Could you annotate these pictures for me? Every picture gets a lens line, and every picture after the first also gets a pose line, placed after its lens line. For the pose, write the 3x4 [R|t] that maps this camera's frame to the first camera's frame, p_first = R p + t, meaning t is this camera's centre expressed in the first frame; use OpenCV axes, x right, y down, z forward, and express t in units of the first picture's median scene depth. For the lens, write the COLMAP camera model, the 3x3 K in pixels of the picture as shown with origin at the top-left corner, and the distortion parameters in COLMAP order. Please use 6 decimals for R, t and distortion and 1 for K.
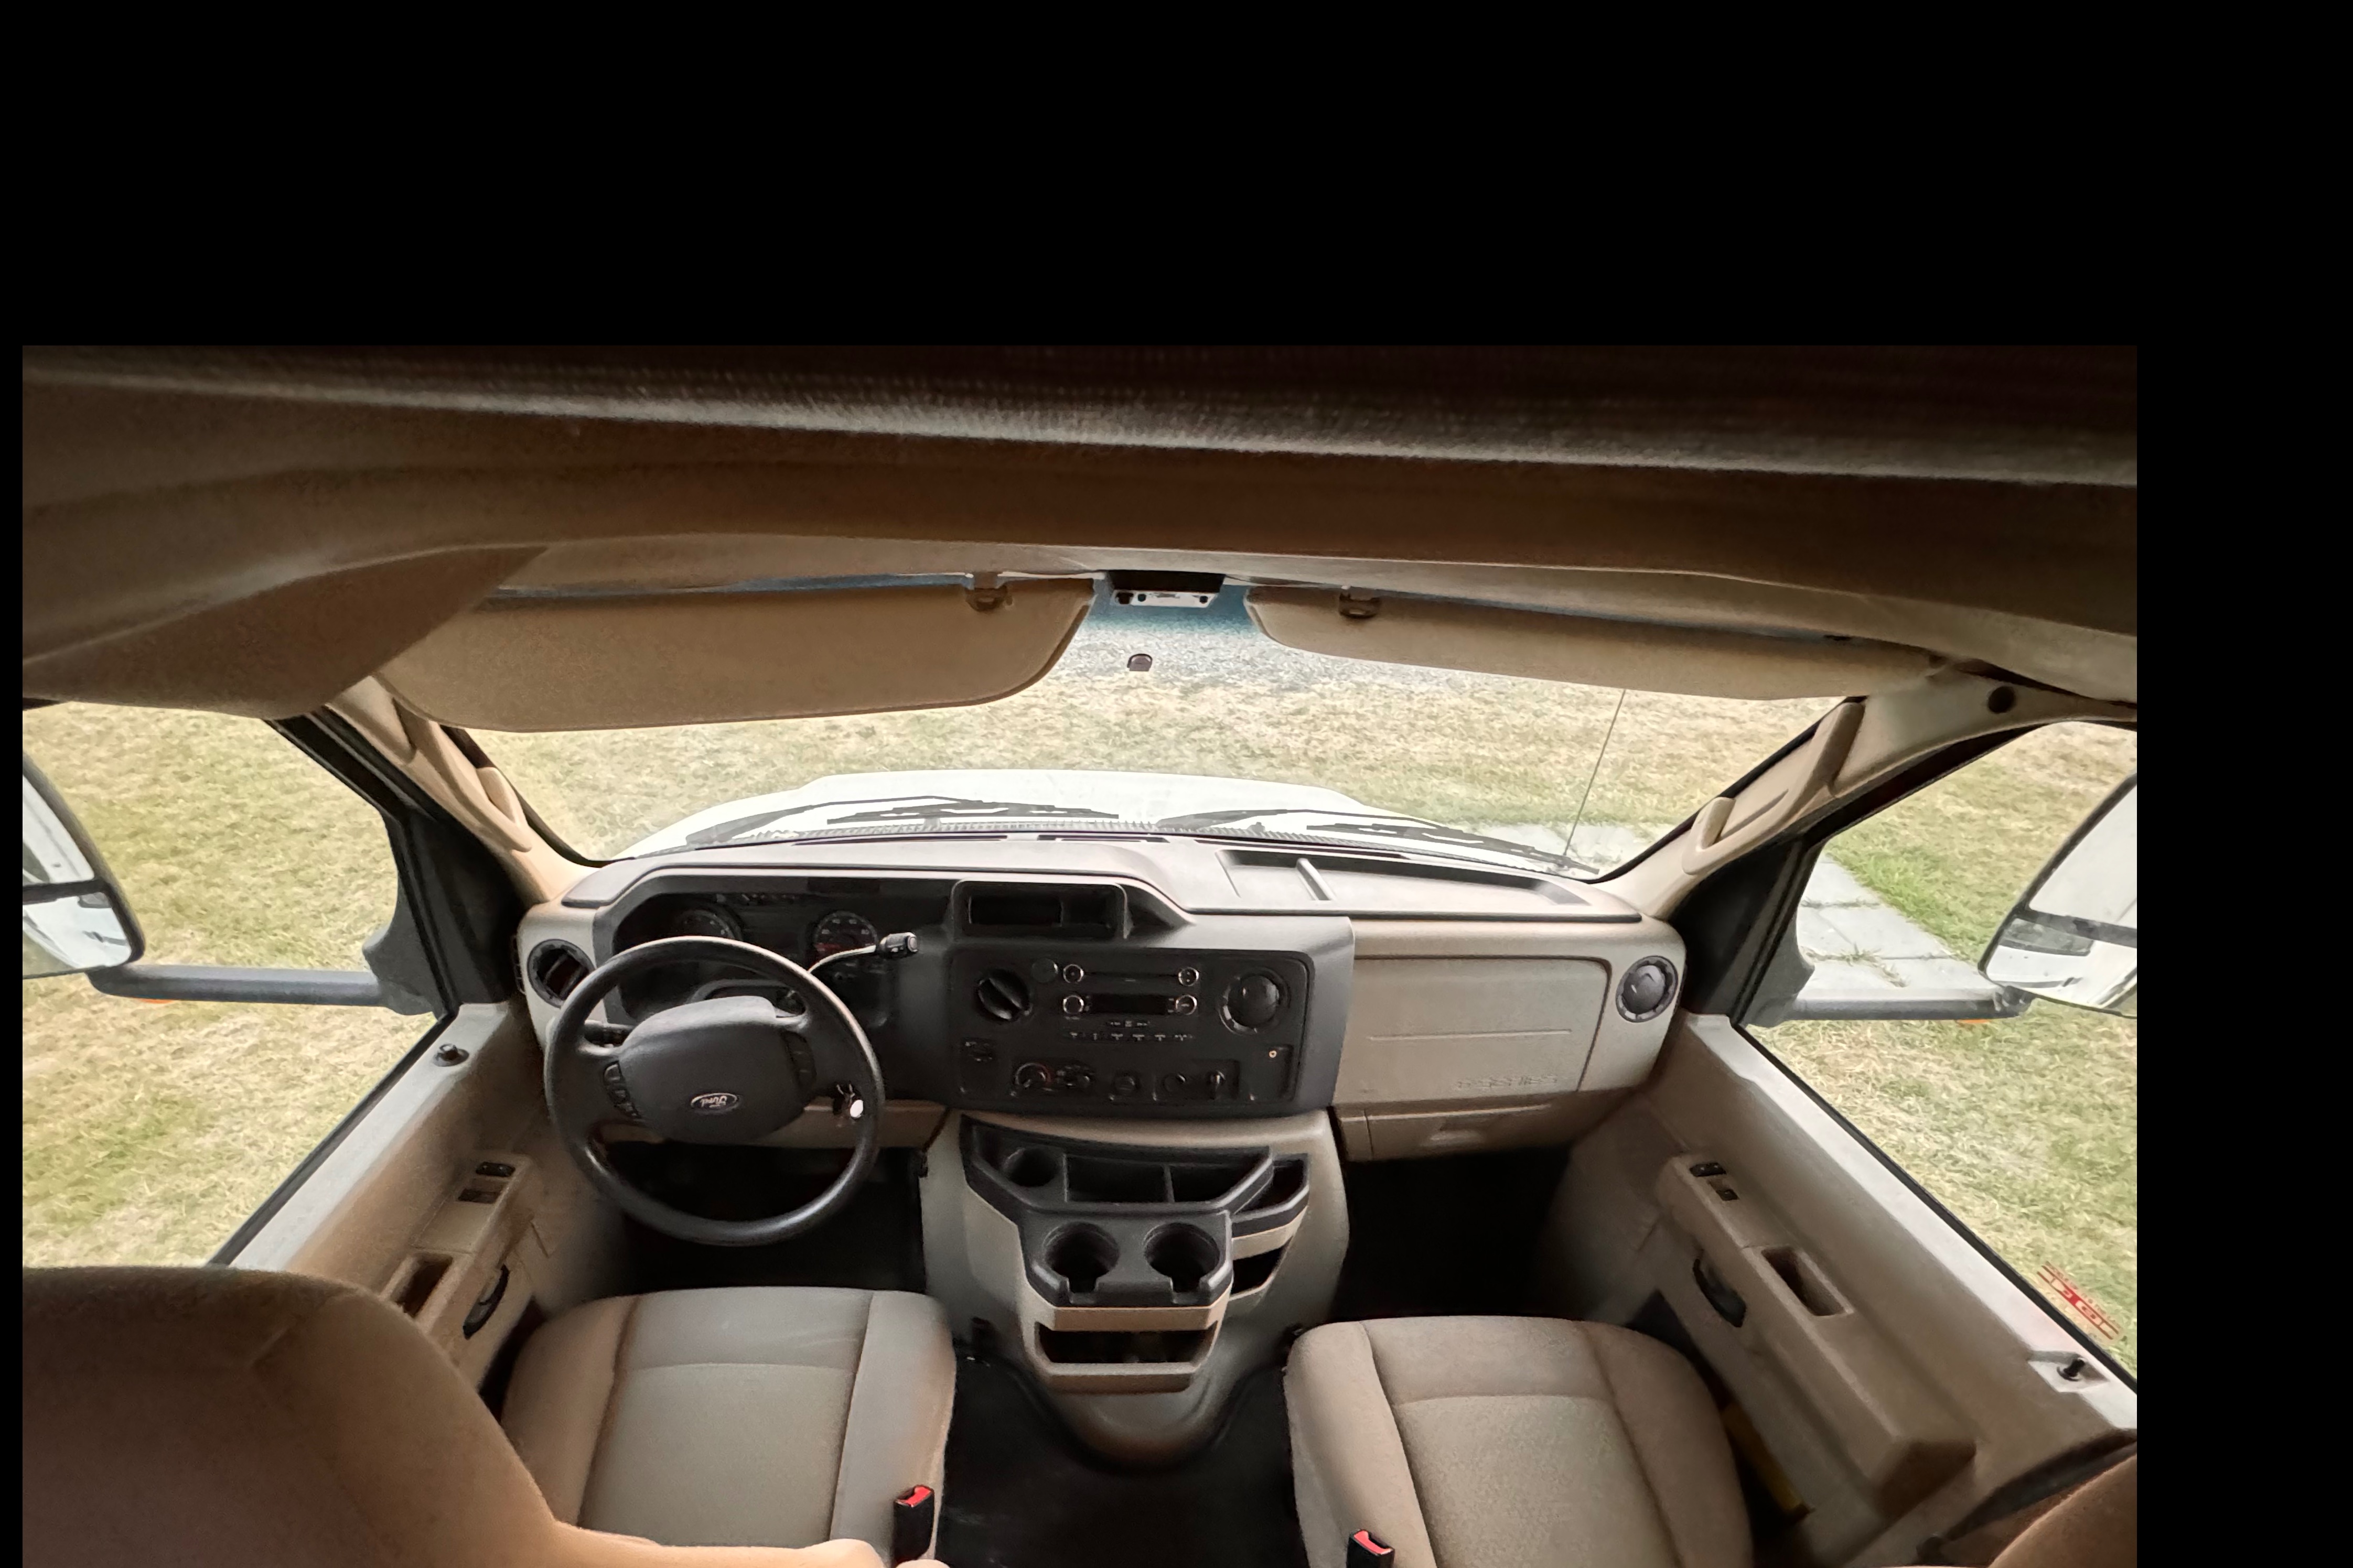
lens RADIAL K [[1178.9, 0, 1176.5], [0, 1178.9, 784.0], [0, 0, 1]] dist [-0.001314, -0.014809]
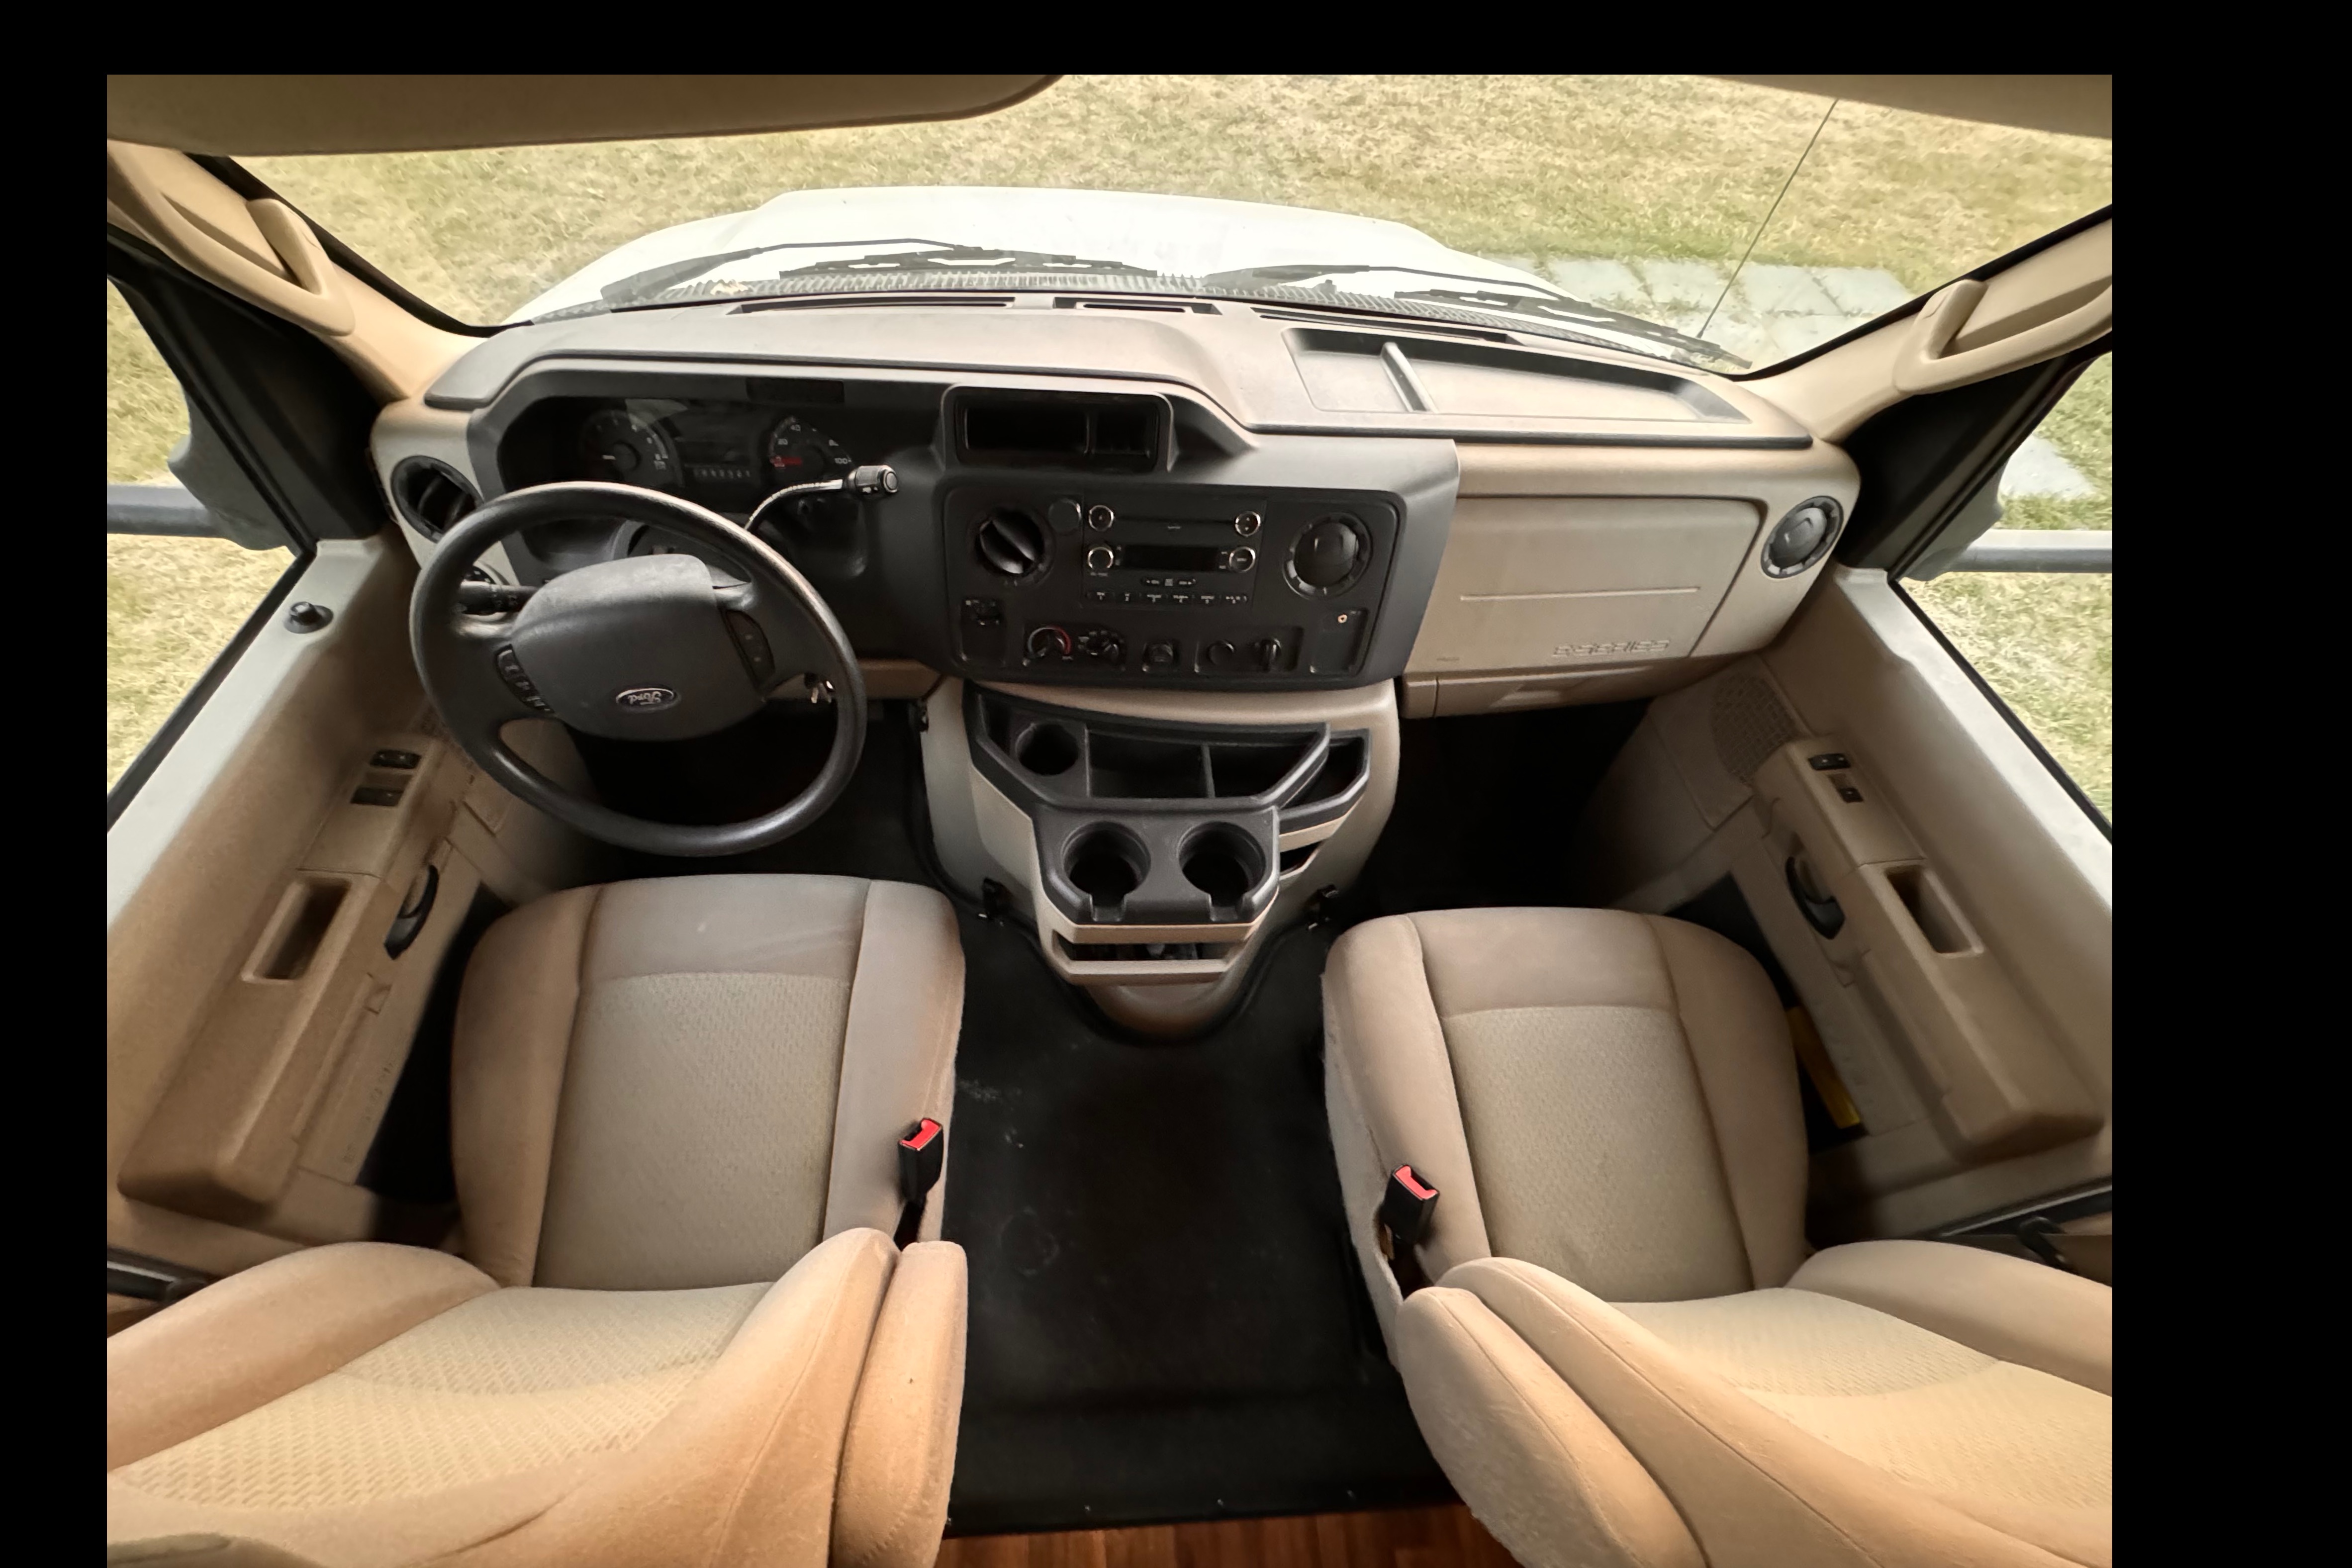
lens RADIAL K [[1161.6, 0, 1129.4], [0, 1161.6, 786.1], [0, 0, 1]] dist [0.007089, -0.012725]
pose [[0.997978, 0.053634, -0.034112, -0.030914], [-0.031986, 0.887518, 0.459662, -0.032138], [0.054929, -0.457641, 0.887439, 0.224966]]
